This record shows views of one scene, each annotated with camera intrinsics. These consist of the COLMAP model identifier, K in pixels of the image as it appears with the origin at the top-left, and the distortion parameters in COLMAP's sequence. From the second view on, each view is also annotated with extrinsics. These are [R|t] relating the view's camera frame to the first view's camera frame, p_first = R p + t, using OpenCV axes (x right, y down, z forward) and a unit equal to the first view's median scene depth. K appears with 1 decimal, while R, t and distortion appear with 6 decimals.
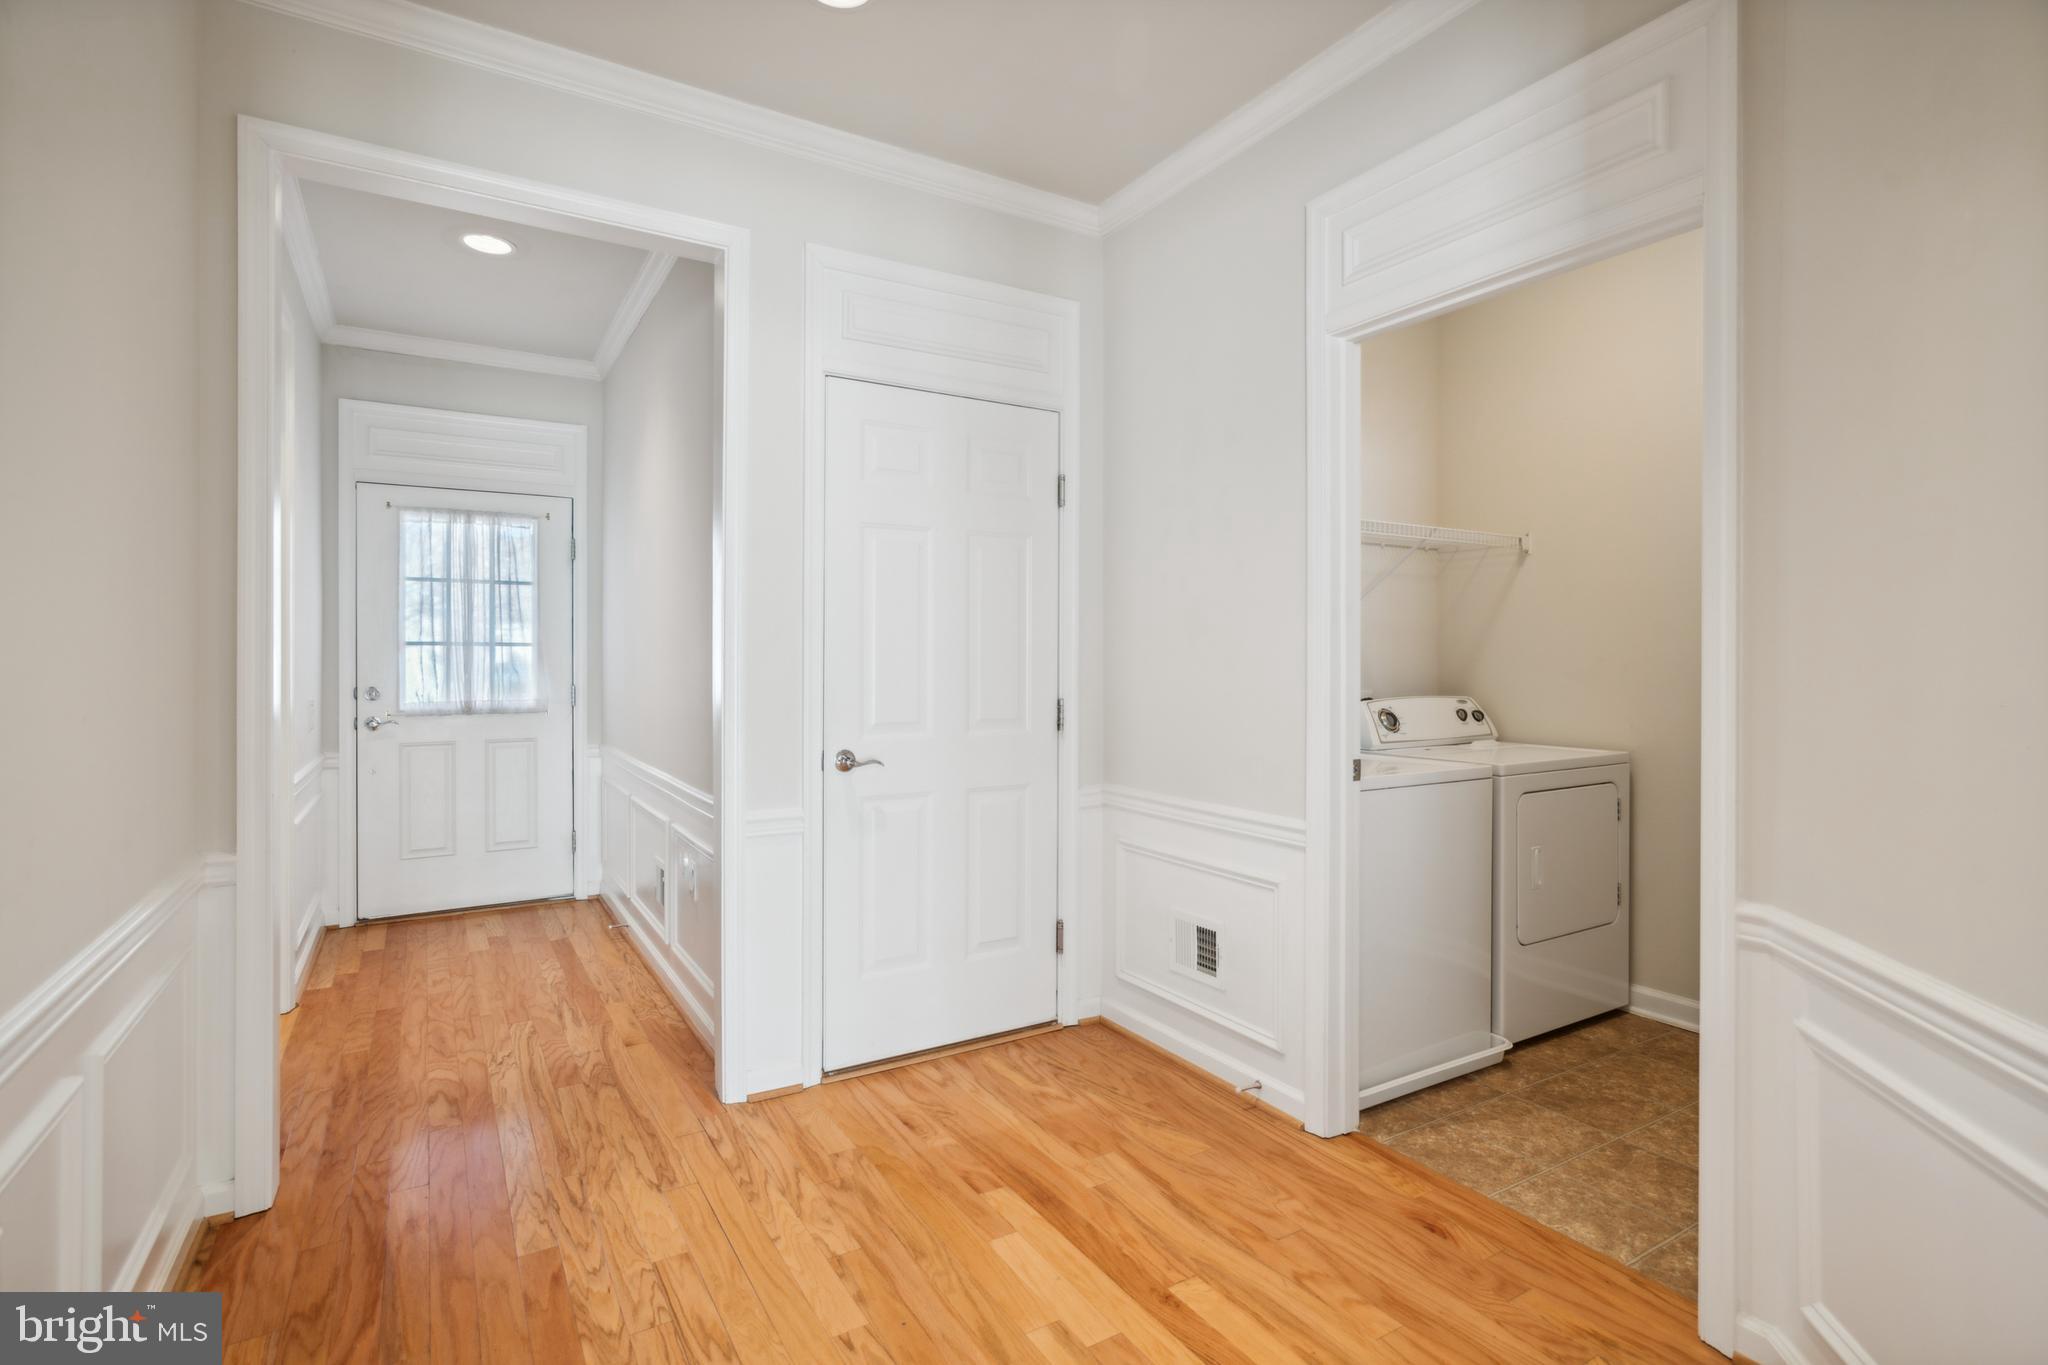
lens RADIAL K [[993.9, 0, 1028.9], [0, 993.9, 668.1], [0, 0, 1]] dist [-0.010347, 0.008340]
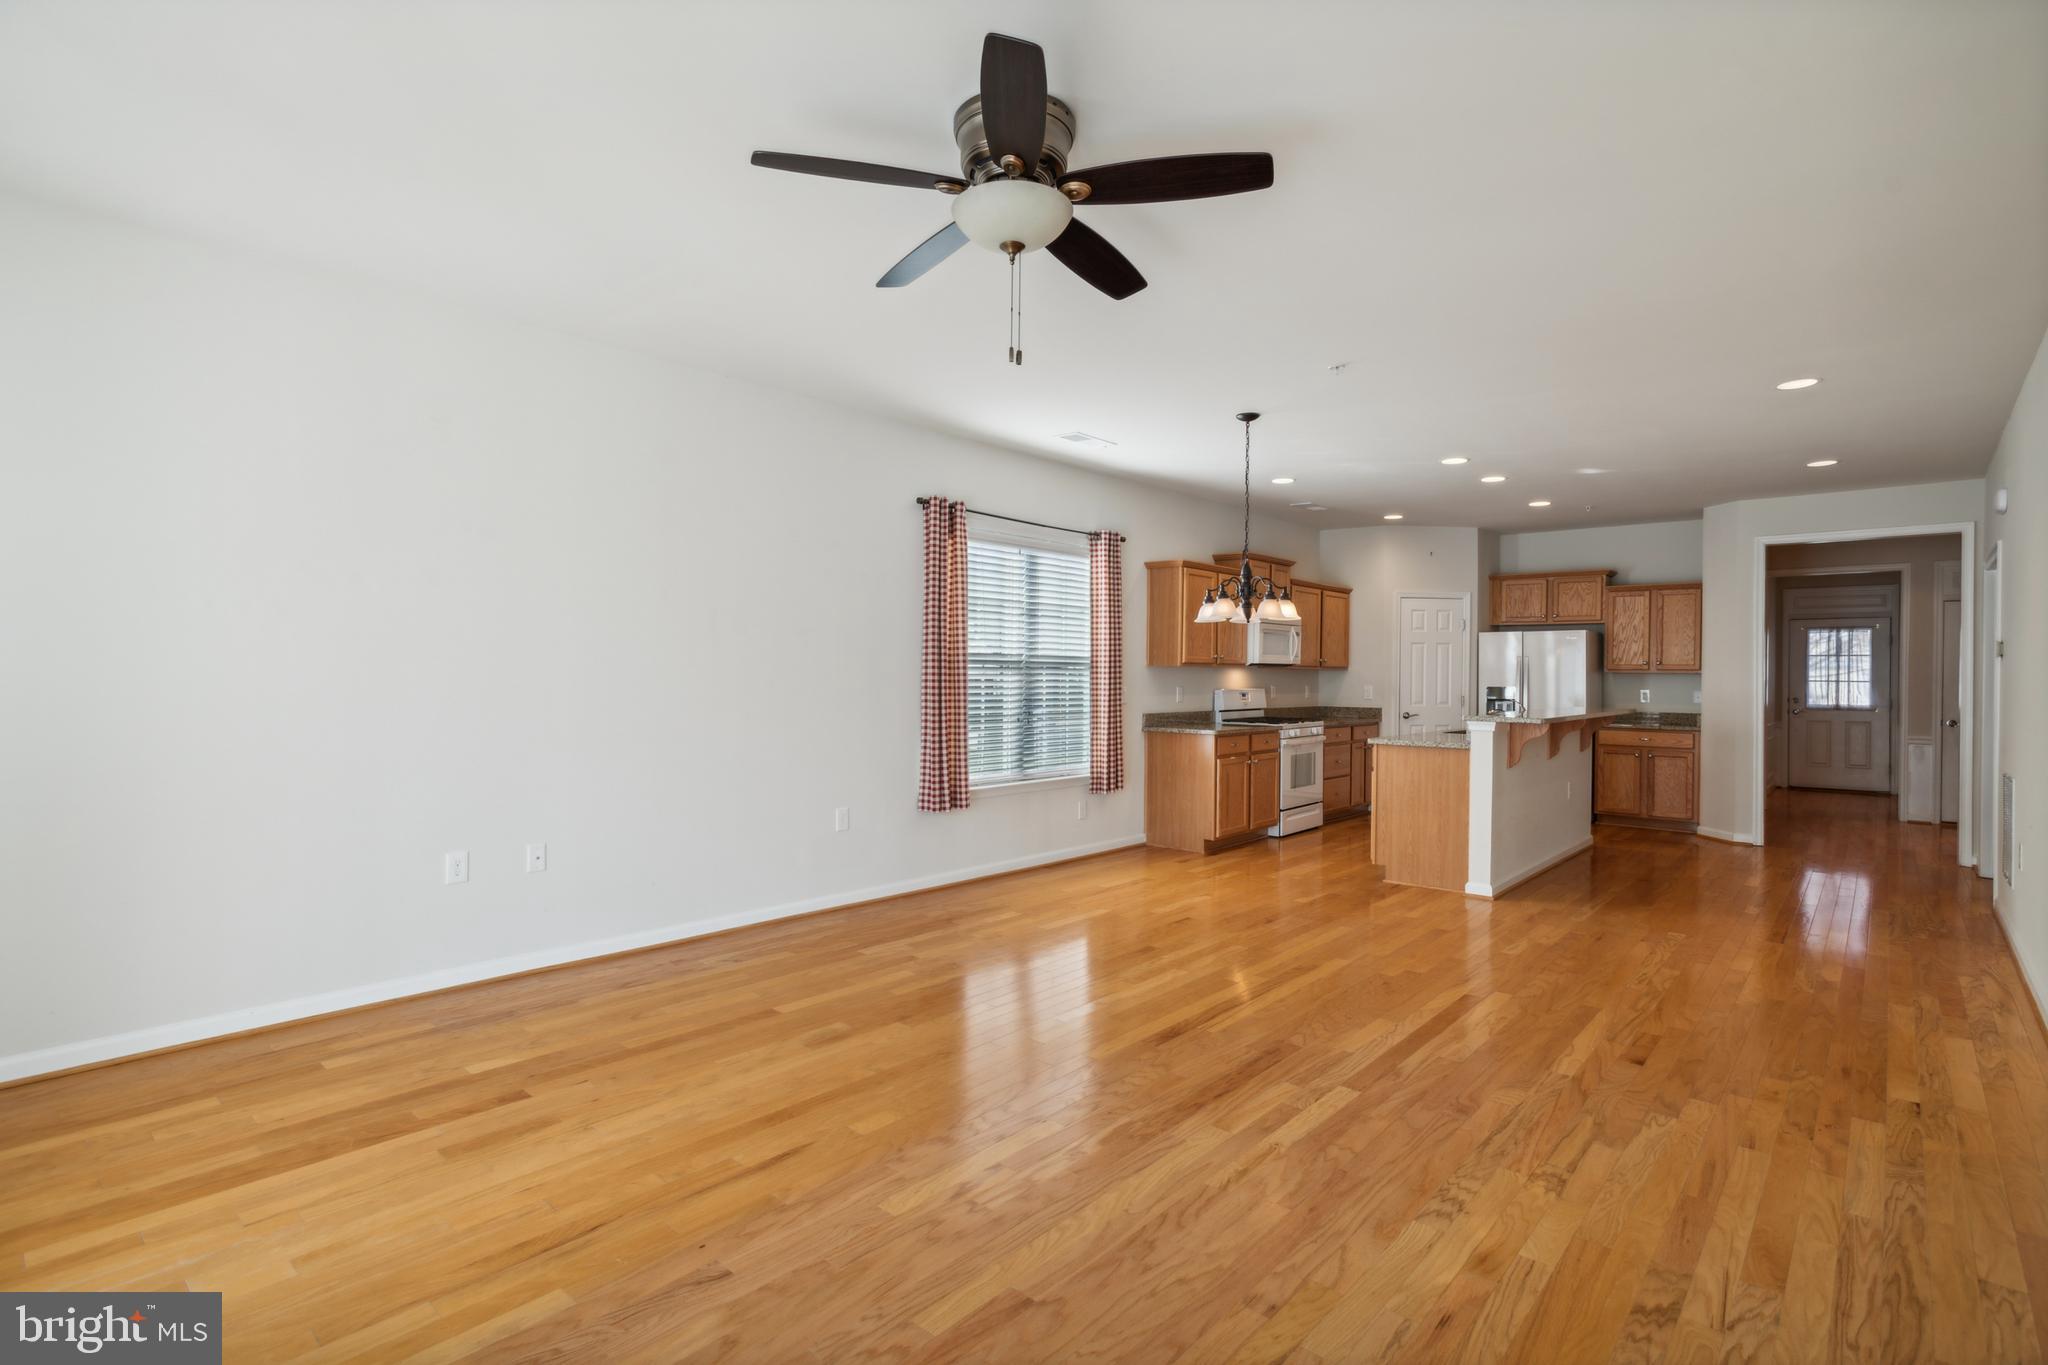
lens RADIAL K [[993.9, 0, 1009.3], [0, 993.9, 678.4], [0, 0, 1]] dist [-0.010347, 0.008340]
pose [[0.295115, 0.004278, -0.955452, 1.295257], [-0.009193, 0.999956, 0.001638, -0.018995], [0.955417, 0.008300, 0.295142, -1.859265]]
